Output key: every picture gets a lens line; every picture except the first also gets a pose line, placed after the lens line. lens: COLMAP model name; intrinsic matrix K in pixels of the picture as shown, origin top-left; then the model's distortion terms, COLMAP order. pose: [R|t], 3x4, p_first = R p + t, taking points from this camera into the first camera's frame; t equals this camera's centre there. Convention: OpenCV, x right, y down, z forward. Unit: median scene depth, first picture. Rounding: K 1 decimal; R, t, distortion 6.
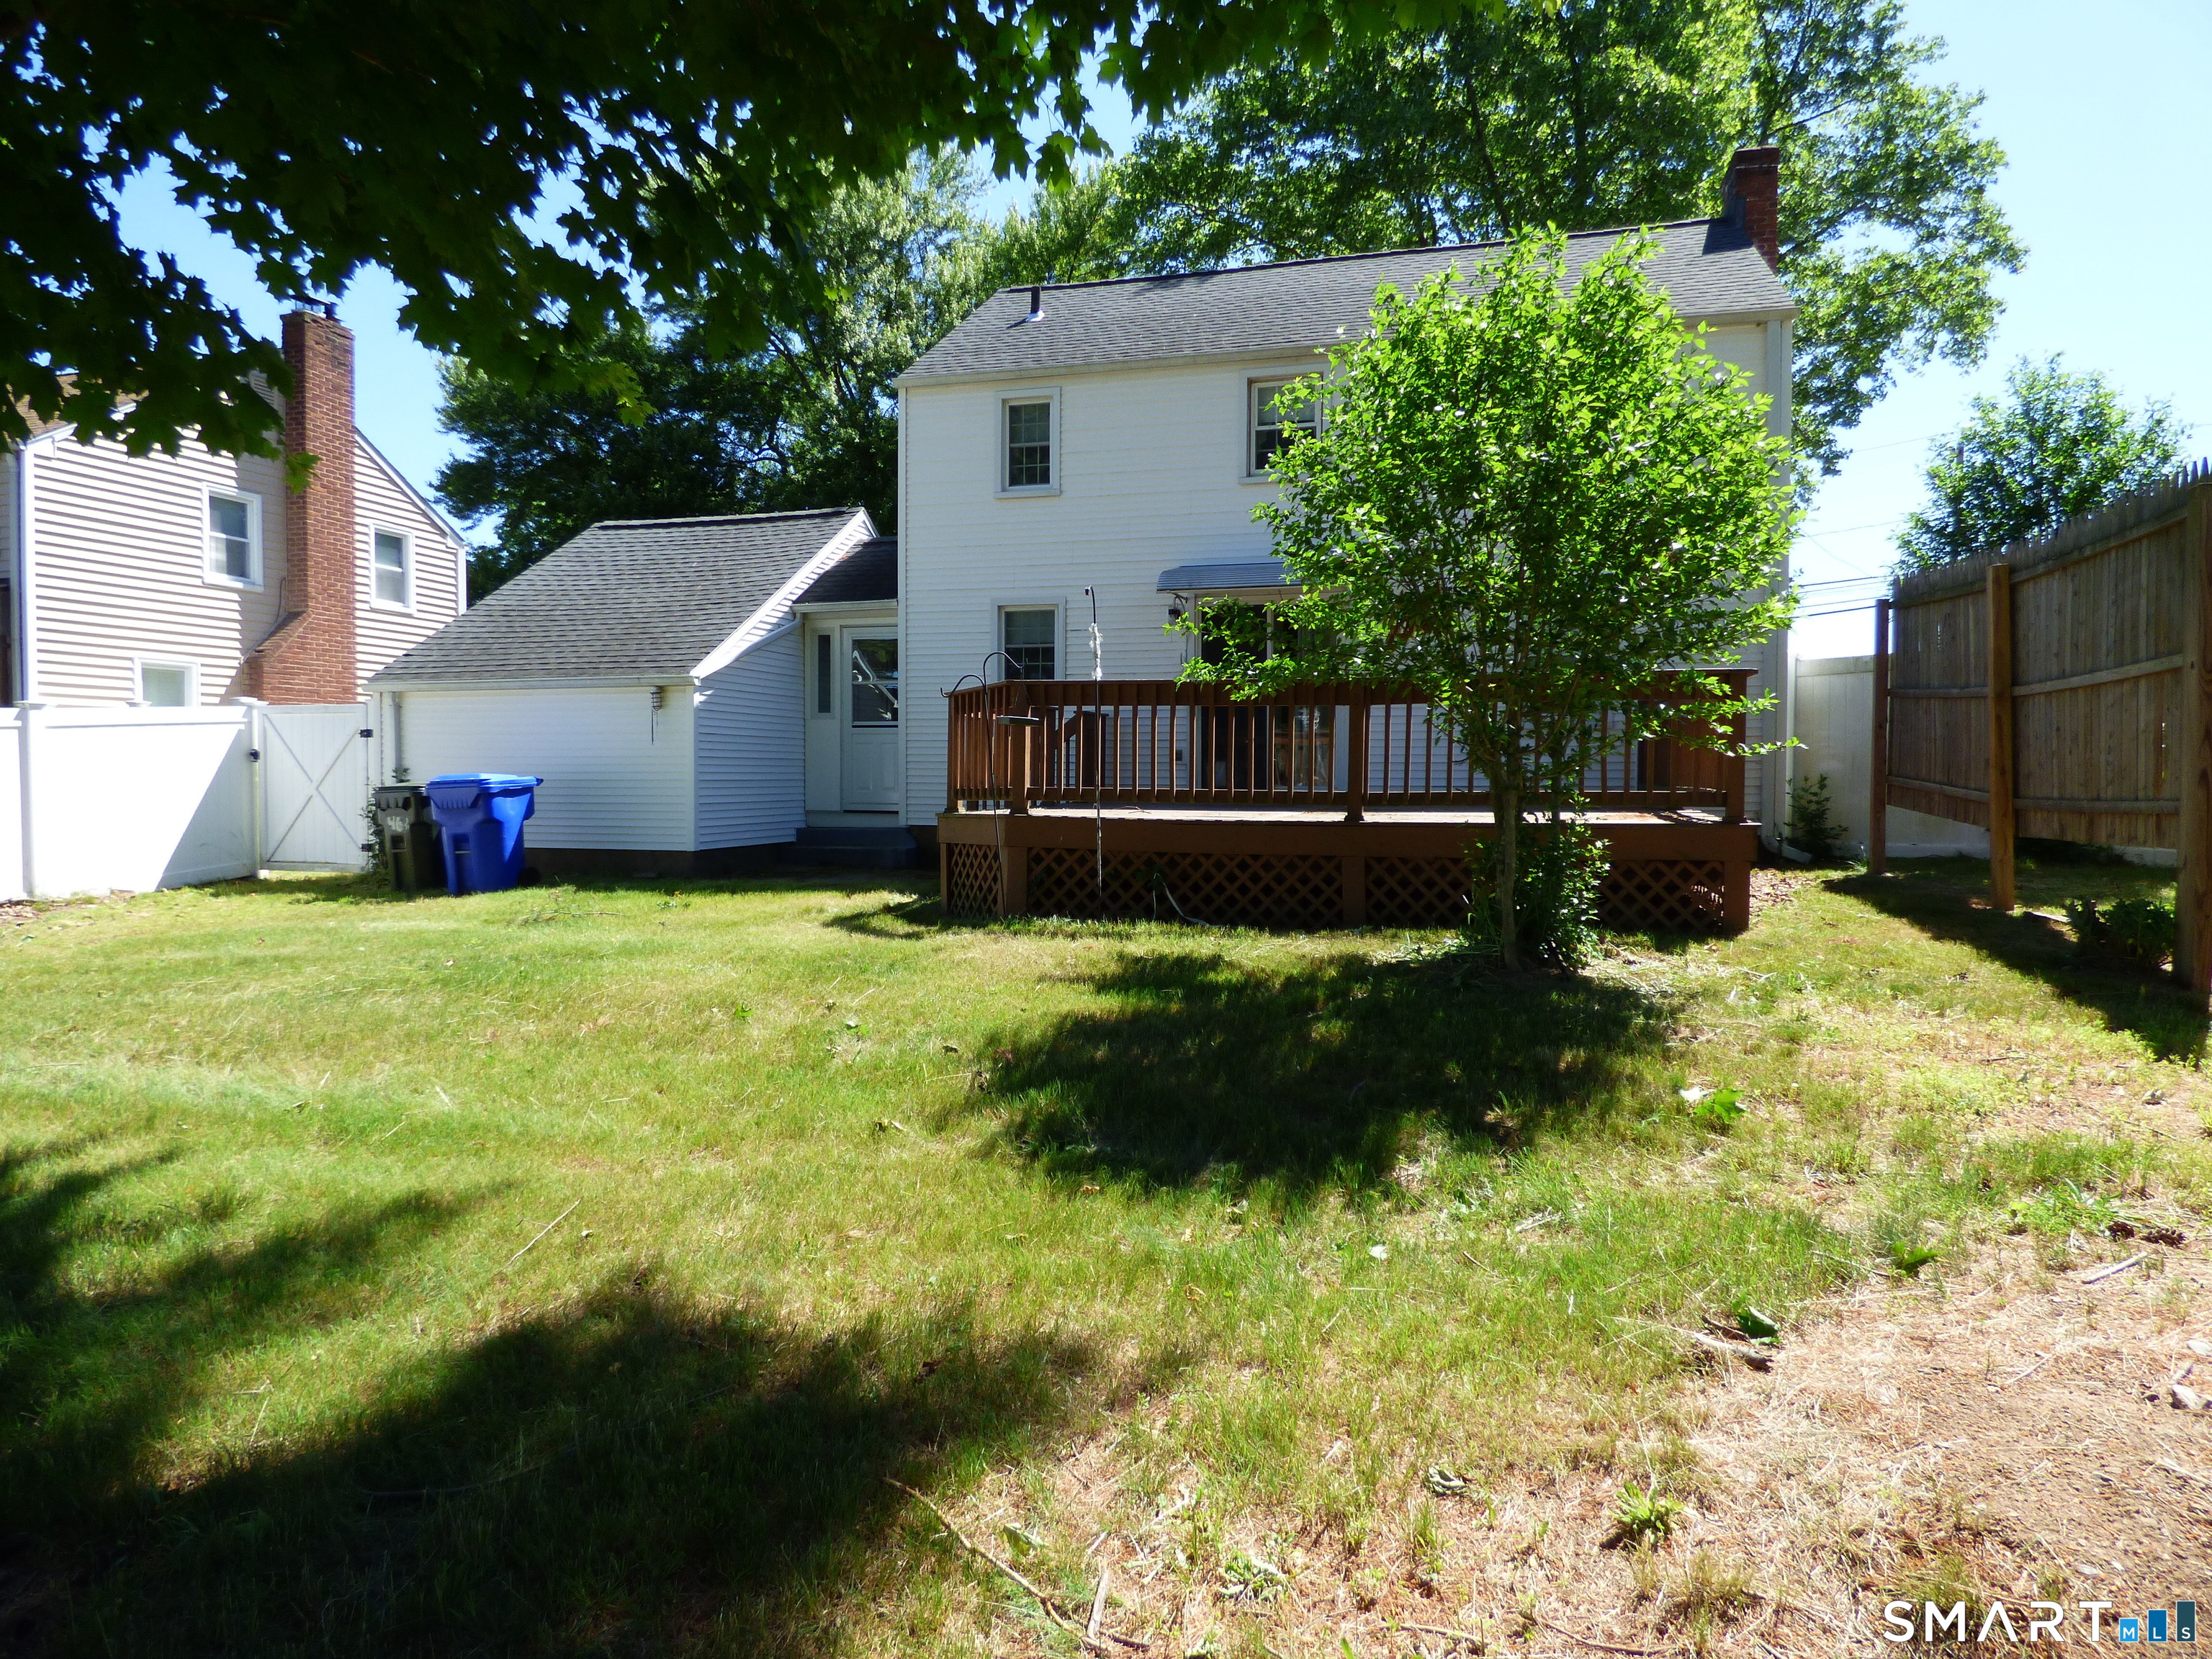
lens RADIAL K [[1317.6, 0, 1106.0], [0, 1317.6, 829.5], [0, 0, 1]] dist [-0.014593, 0.000086]
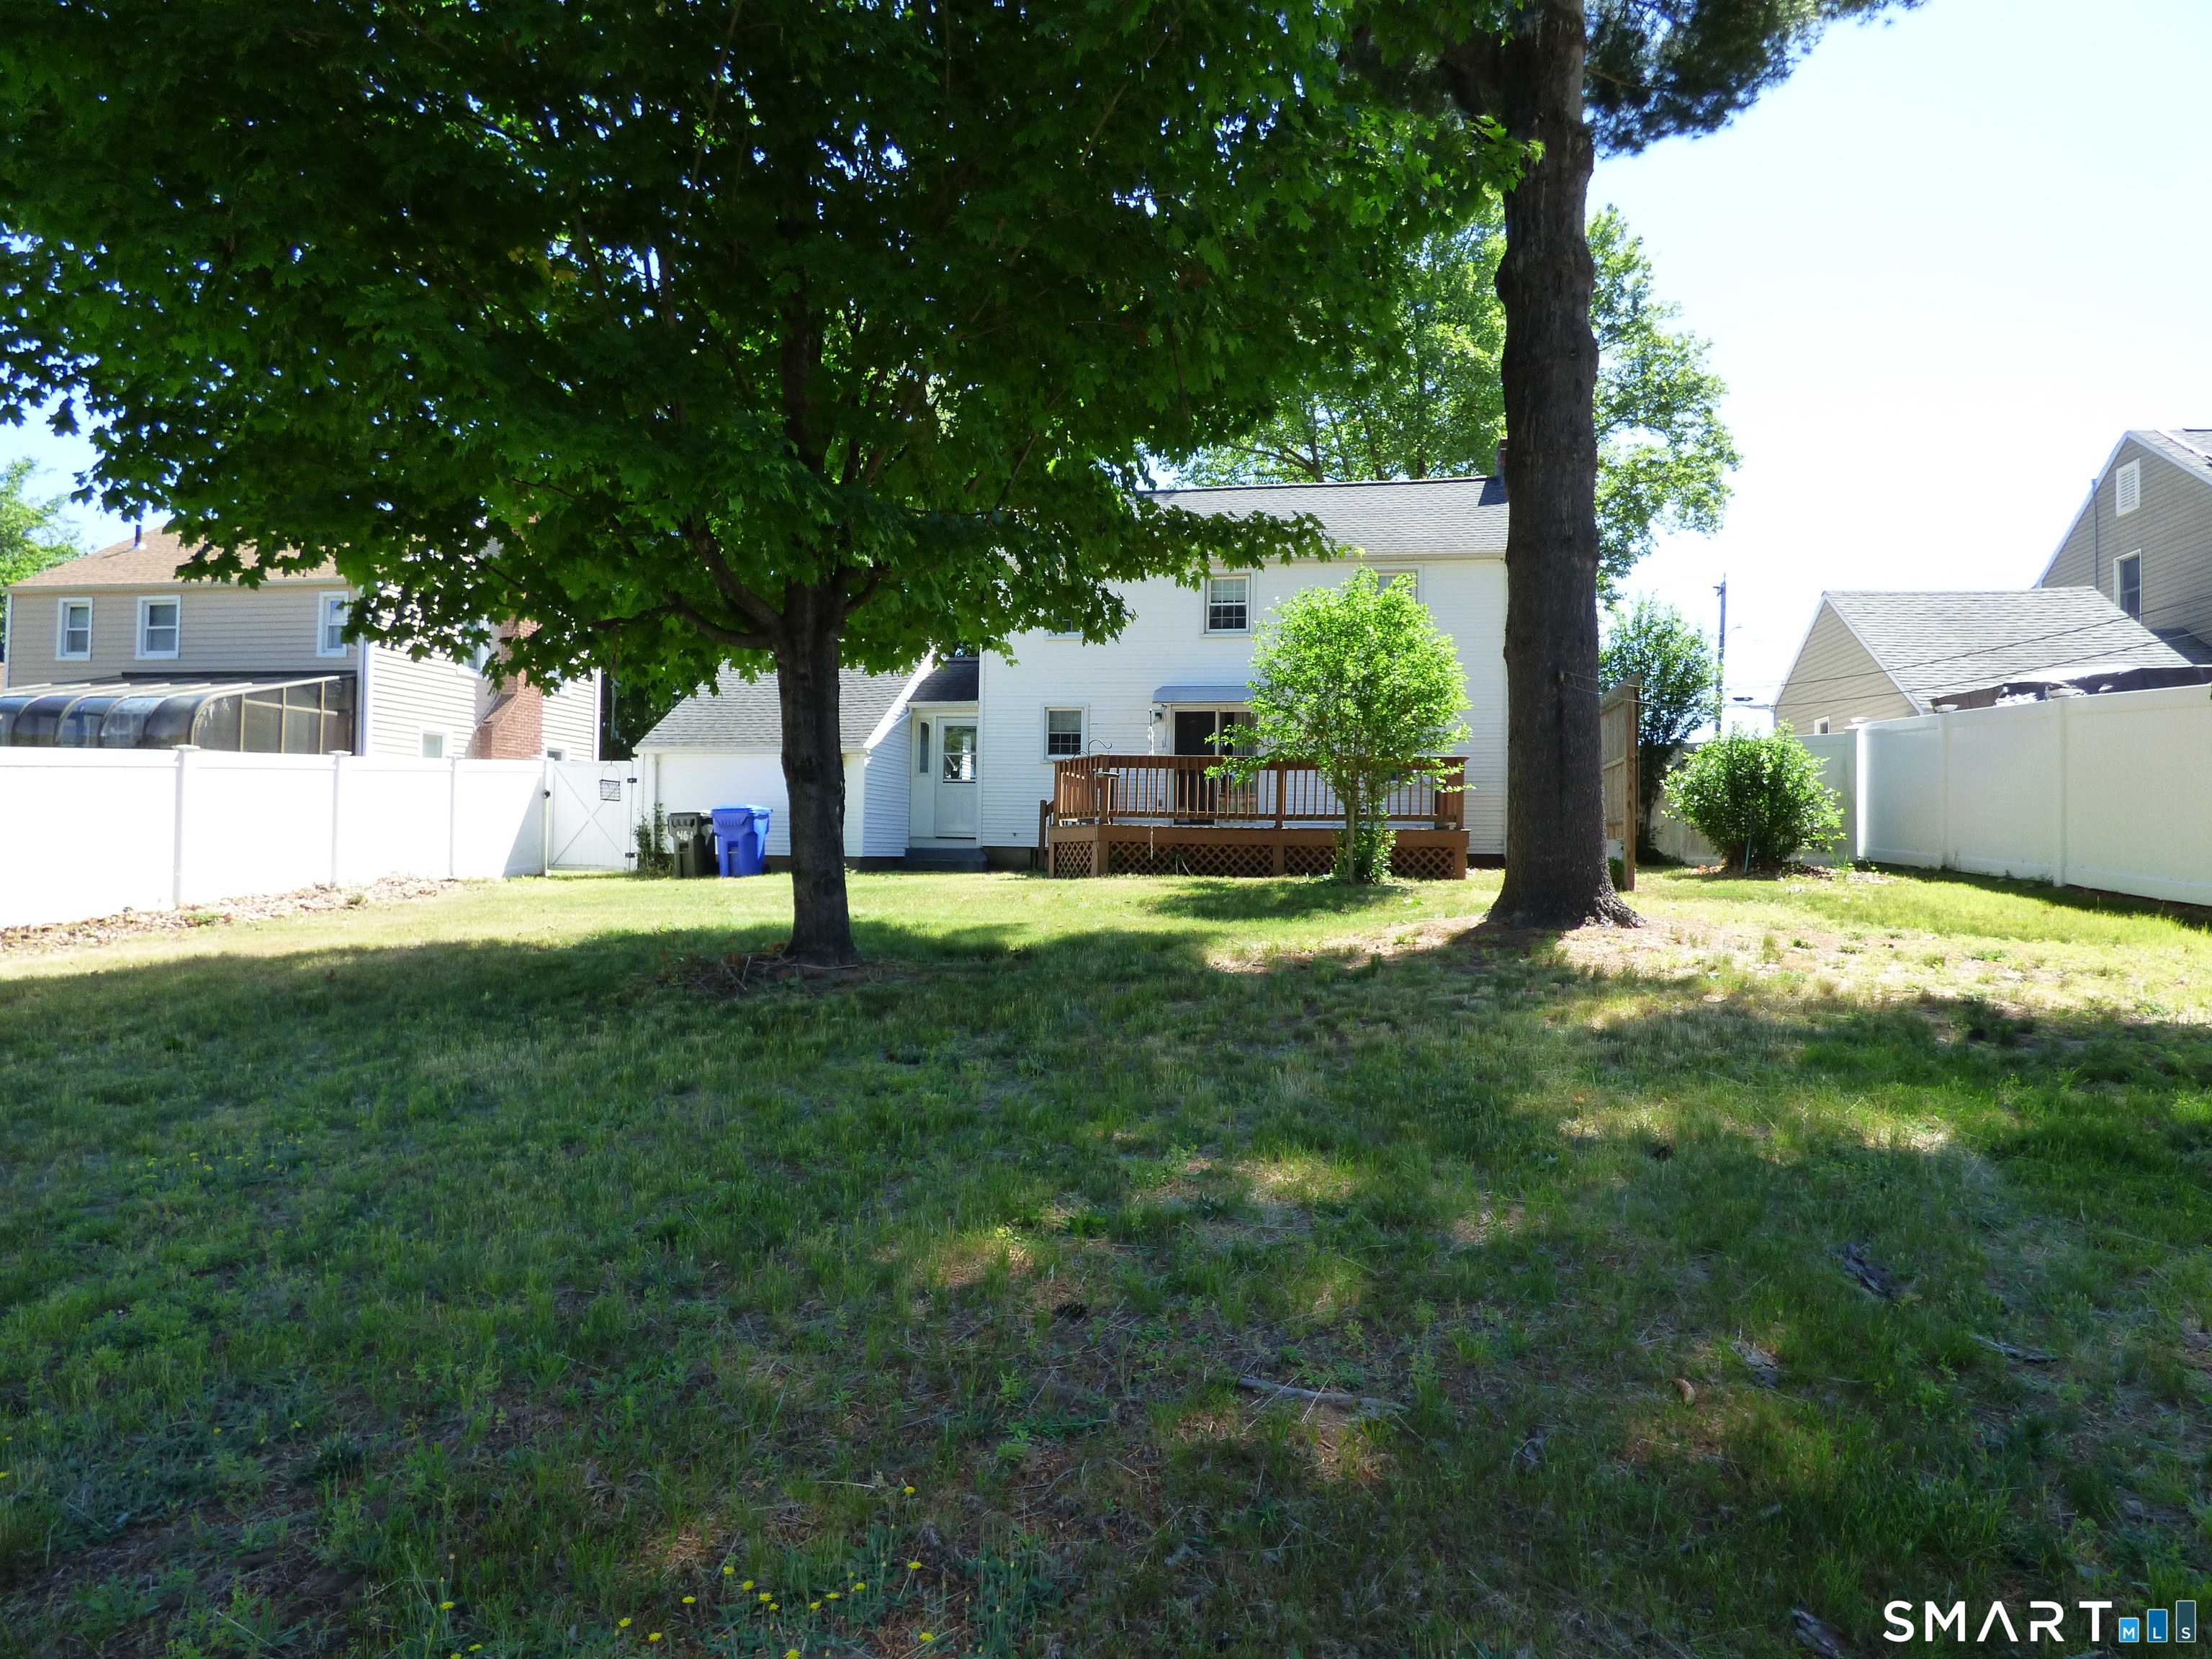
lens RADIAL K [[1317.6, 0, 1106.0], [0, 1317.6, 829.5], [0, 0, 1]] dist [-0.014593, 0.000086]
pose [[0.995982, 0.014633, 0.088348, -0.137650], [-0.009375, 0.998176, -0.059640, 0.065288], [-0.089060, 0.058572, 0.994303, -0.530951]]
